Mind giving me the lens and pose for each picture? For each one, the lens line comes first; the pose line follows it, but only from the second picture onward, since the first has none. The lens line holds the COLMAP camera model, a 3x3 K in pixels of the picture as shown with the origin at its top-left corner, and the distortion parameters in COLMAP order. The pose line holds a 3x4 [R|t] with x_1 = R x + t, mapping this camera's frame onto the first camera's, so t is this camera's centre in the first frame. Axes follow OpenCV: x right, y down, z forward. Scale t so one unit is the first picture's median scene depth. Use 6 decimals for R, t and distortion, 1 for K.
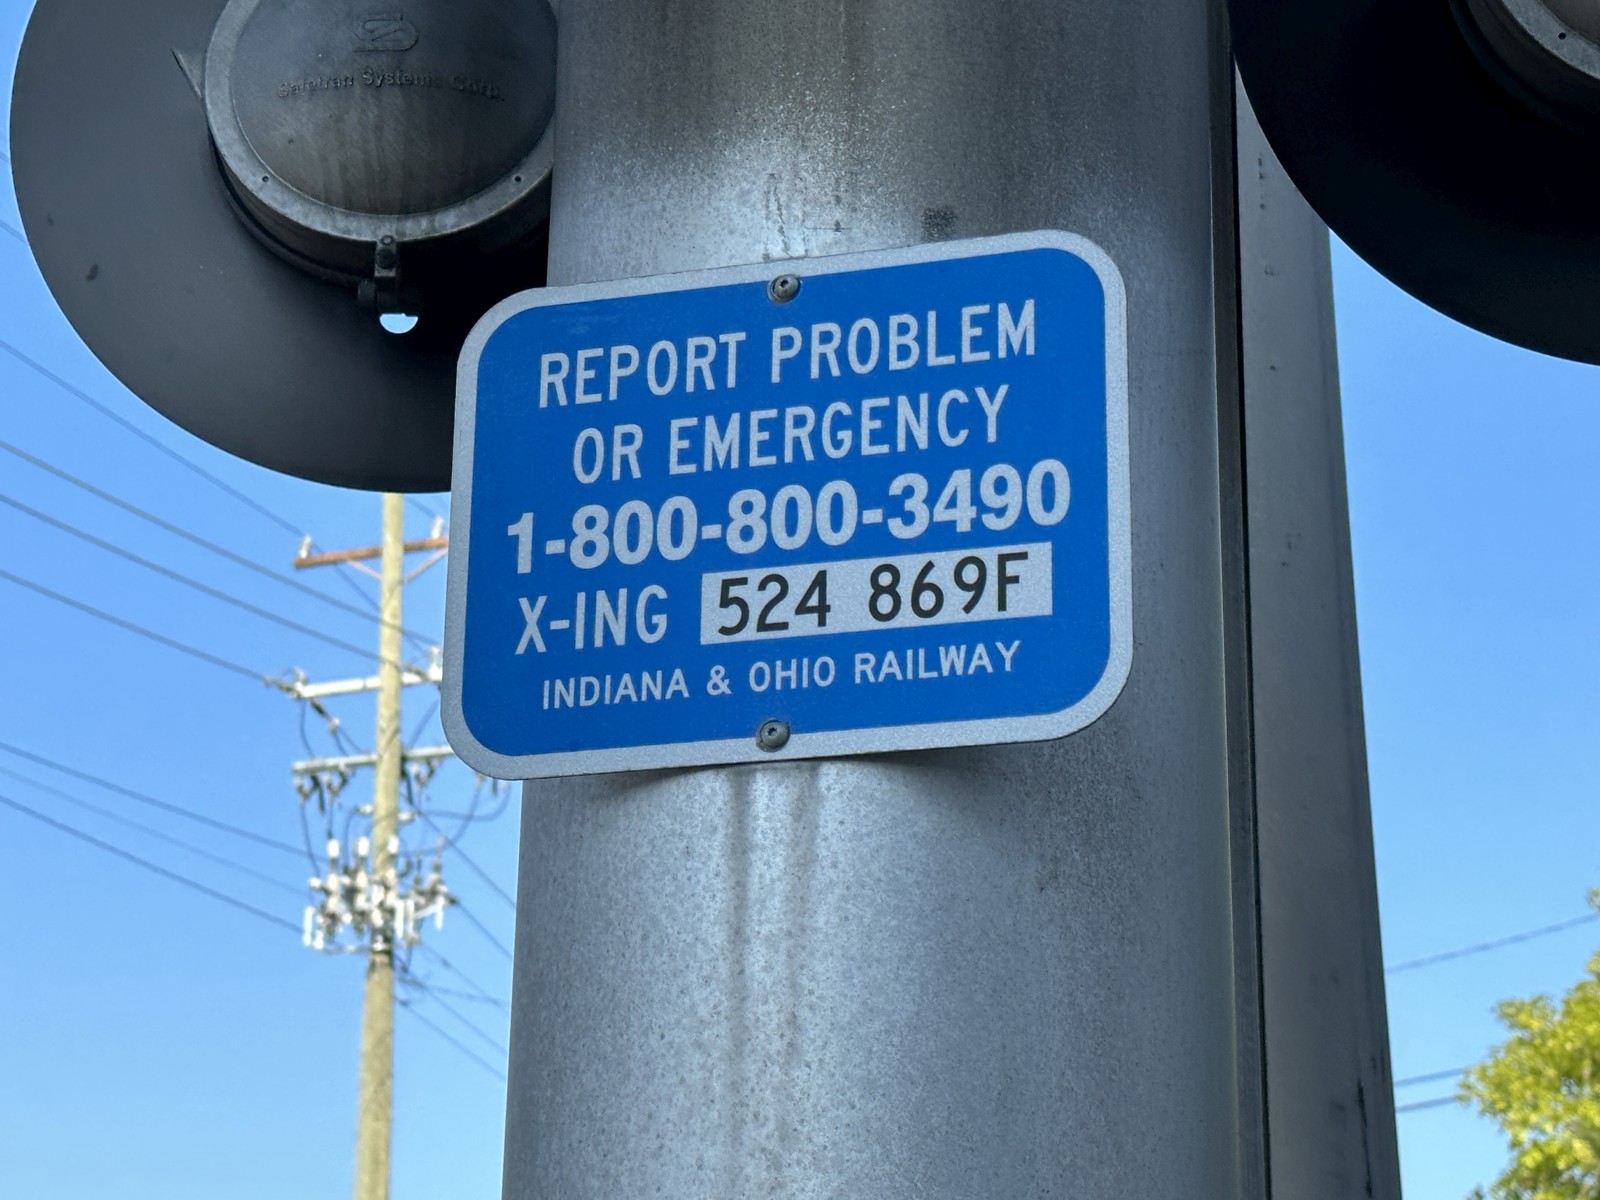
lens RADIAL K [[3285.6, 0, 736.9], [0, 3285.6, 553.9], [0, 0, 1]] dist [0.161477, 0.000000]
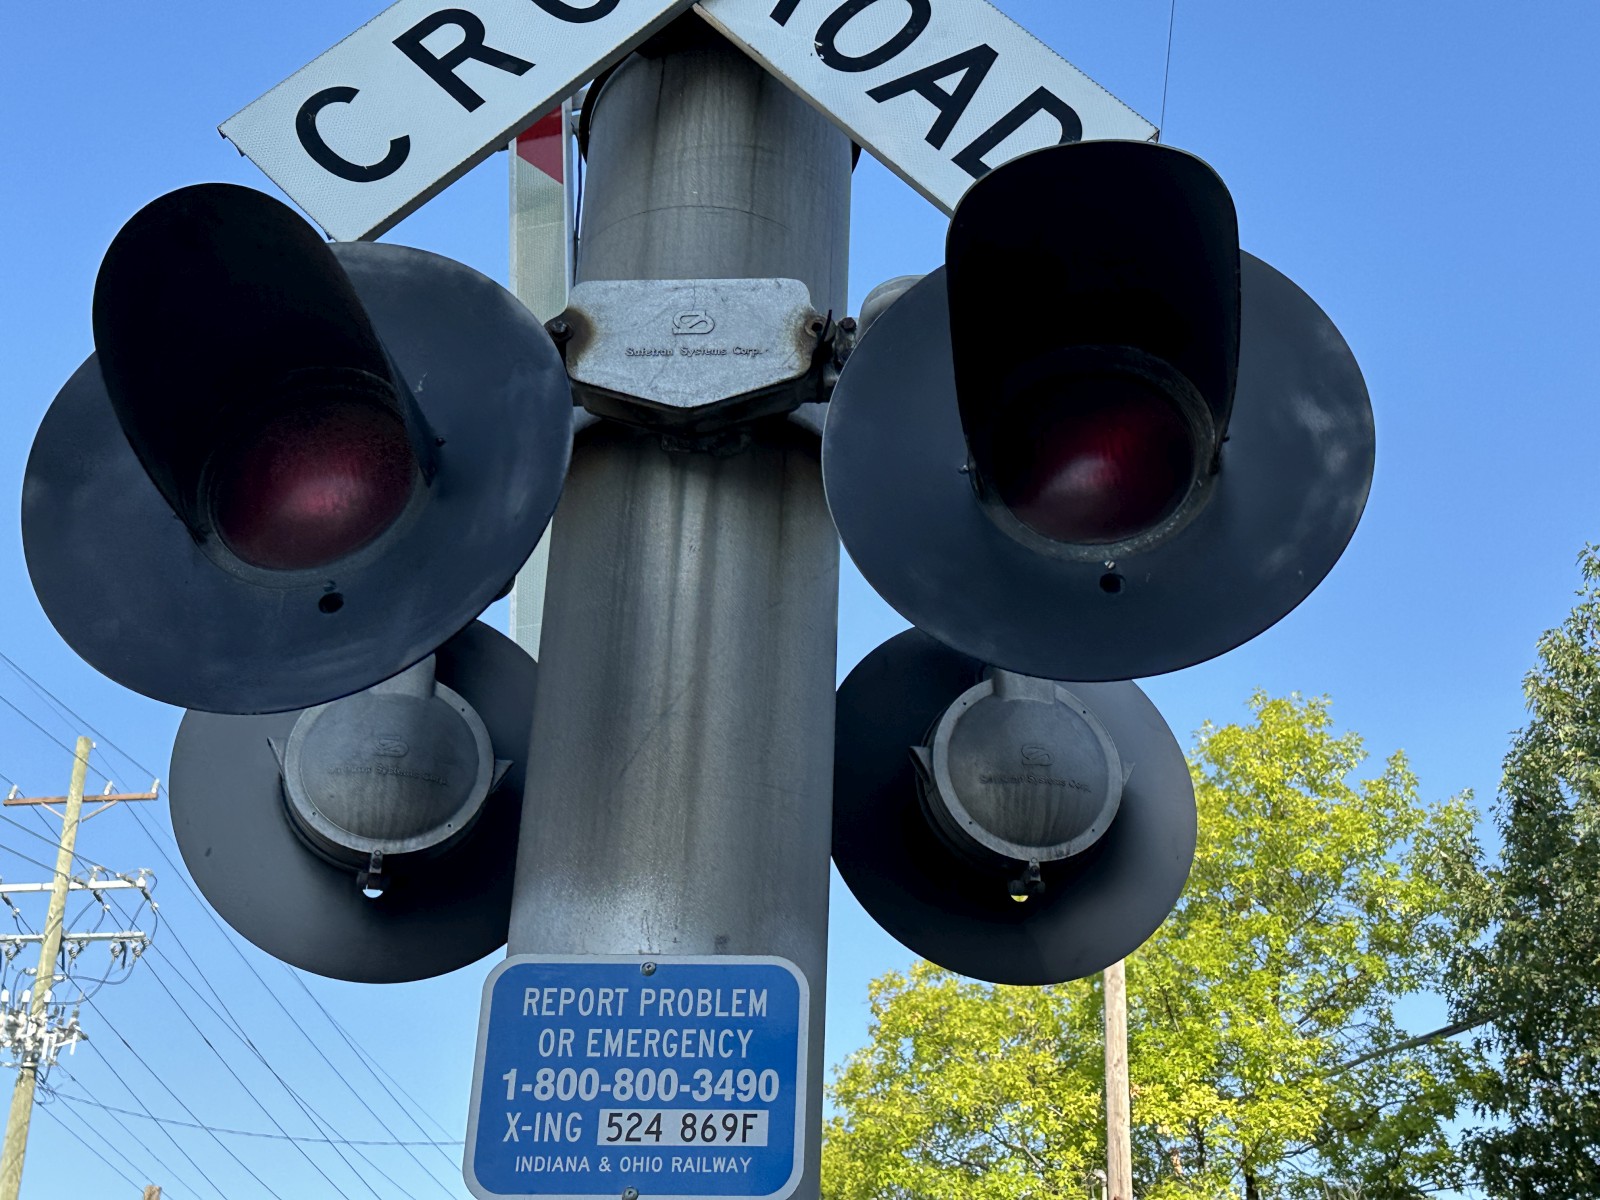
lens RADIAL K [[2045.0, 0, 823.8], [0, 2045.0, 636.1], [0, 0, 1]] dist [0.067503, 0.000000]
pose [[0.963140, 0.120934, 0.240285, -0.216270], [-0.097333, 0.989395, -0.107815, -0.159111], [-0.250775, 0.080453, 0.964696, -0.310192]]
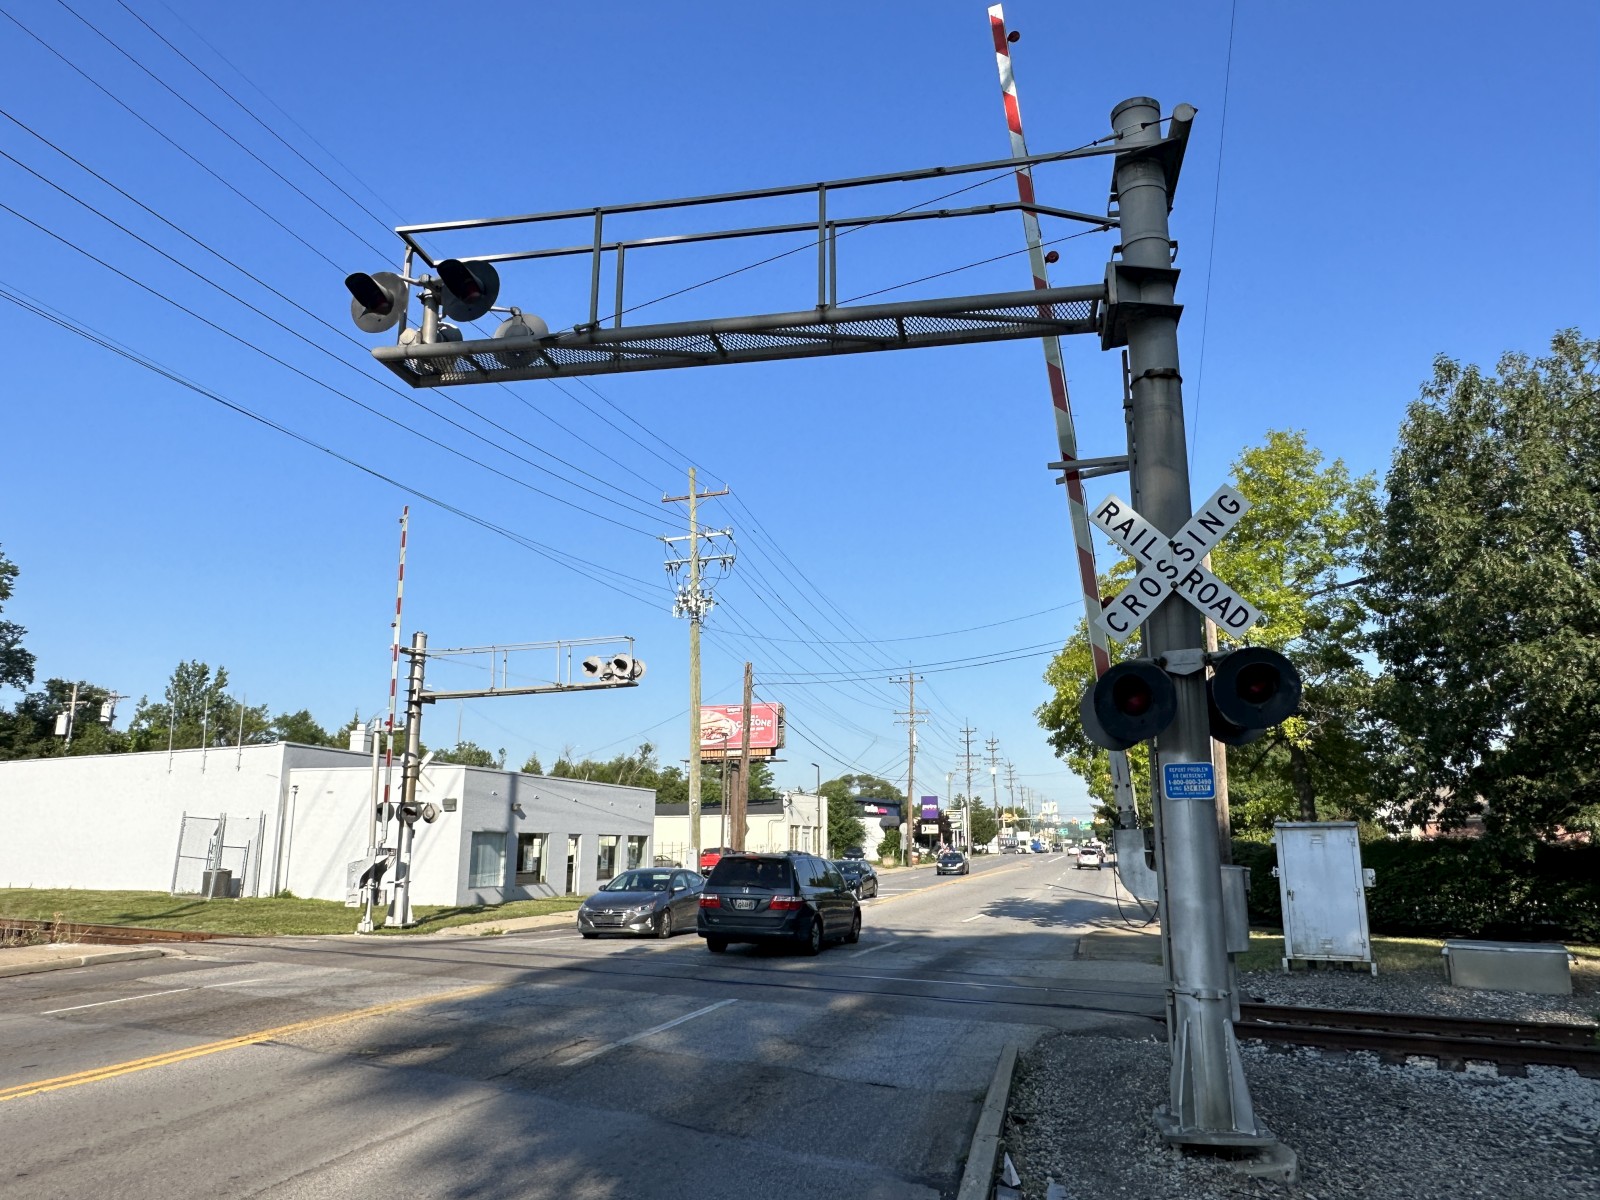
lens RADIAL K [[1143.2, 0, 807.6], [0, 1143.2, 592.7], [0, 0, 1]] dist [0.011483, -0.000368]
pose [[0.996425, -0.013149, 0.083456, -1.990475], [0.001519, 0.990442, 0.137919, -1.474733], [-0.084472, -0.137299, 0.986921, -3.569104]]
